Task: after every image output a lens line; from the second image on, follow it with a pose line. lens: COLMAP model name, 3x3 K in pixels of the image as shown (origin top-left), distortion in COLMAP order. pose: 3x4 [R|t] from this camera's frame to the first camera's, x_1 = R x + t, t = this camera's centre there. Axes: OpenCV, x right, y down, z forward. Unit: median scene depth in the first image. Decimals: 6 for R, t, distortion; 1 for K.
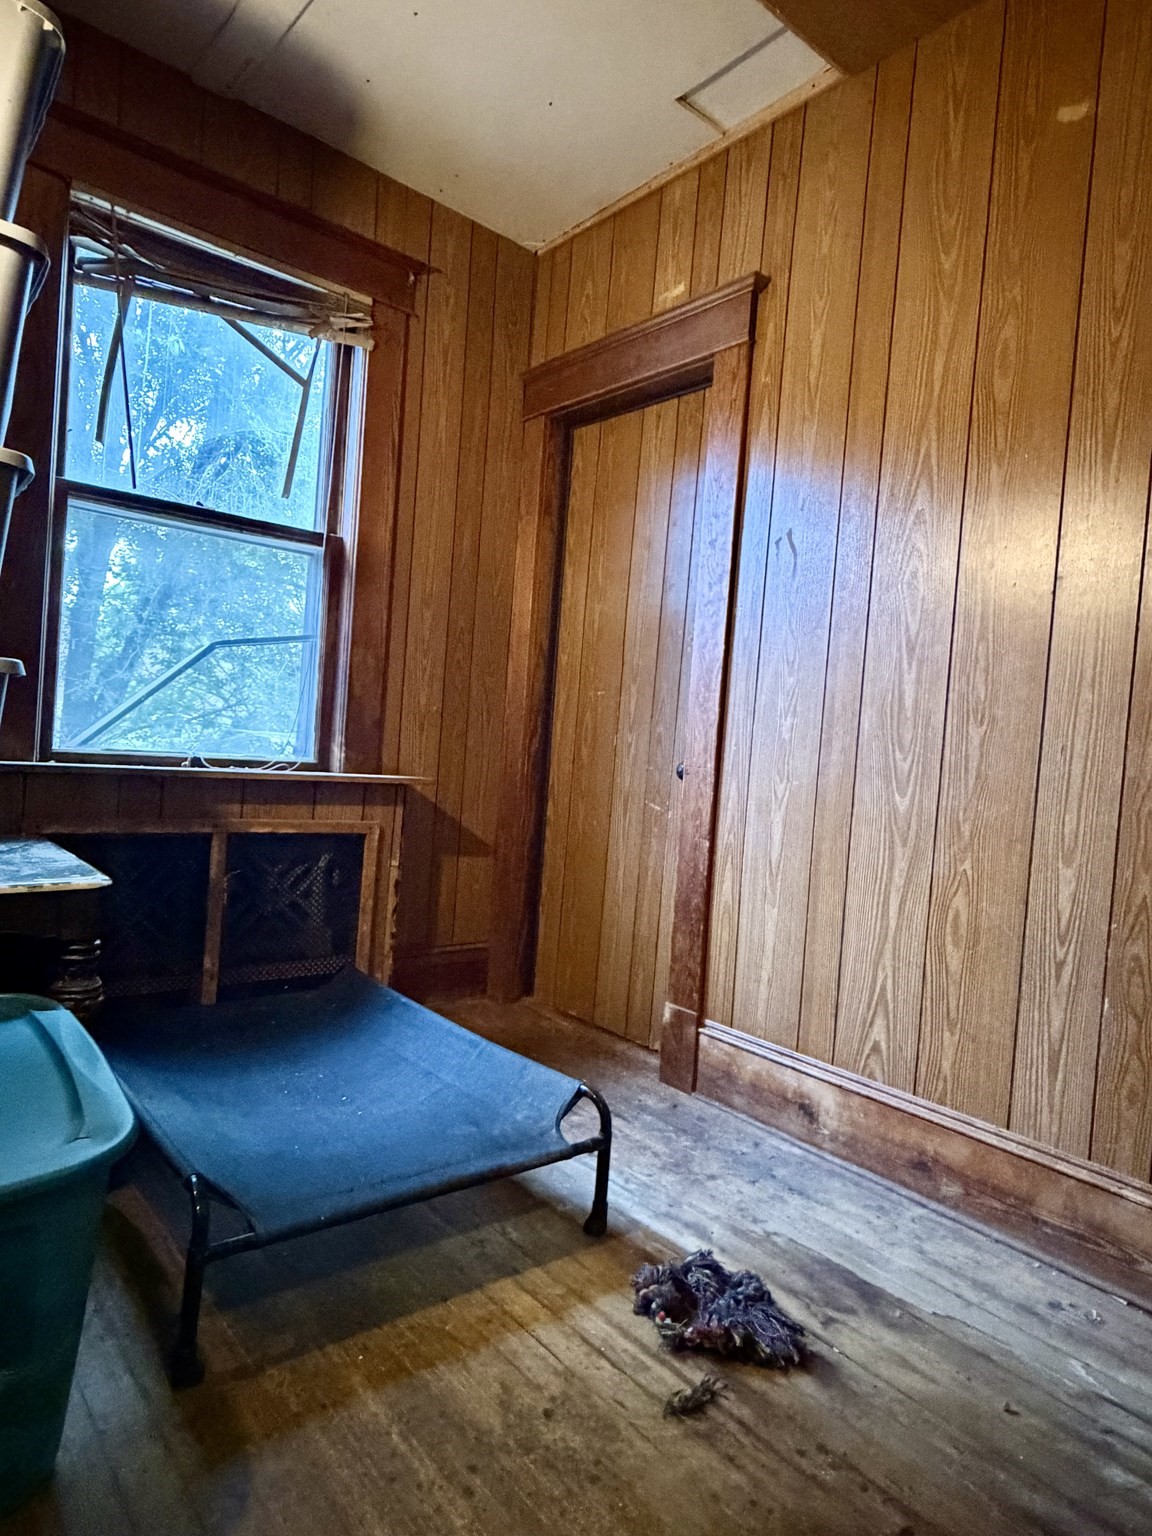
lens RADIAL K [[916.8, 0, 574.8], [0, 916.8, 767.6], [0, 0, 1]] dist [-0.000071, 0.000019]
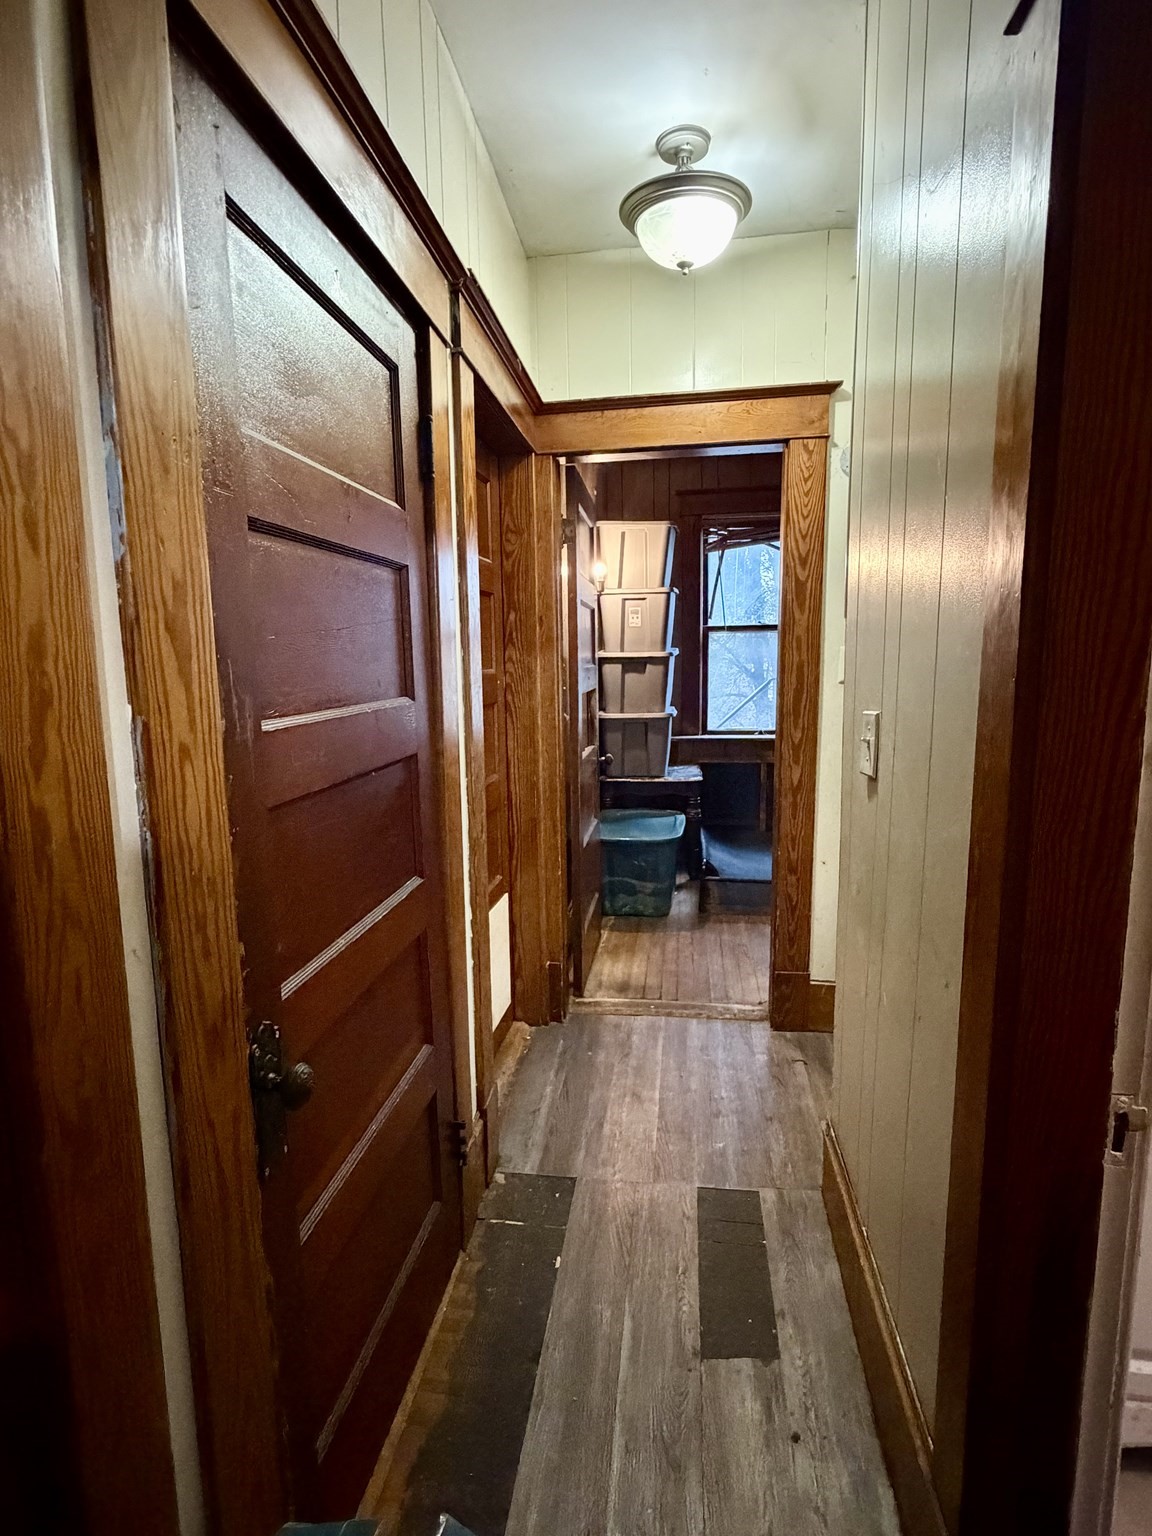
lens RADIAL K [[764.1, 0, 576.2], [0, 764.1, 767.2], [0, 0, 1]] dist [0.000005, 0.000000]
pose [[0.670841, 0.020185, -0.741326, 0.906336], [0.036156, 0.997551, 0.059880, -0.066109], [0.740719, -0.066973, 0.668468, -0.837976]]
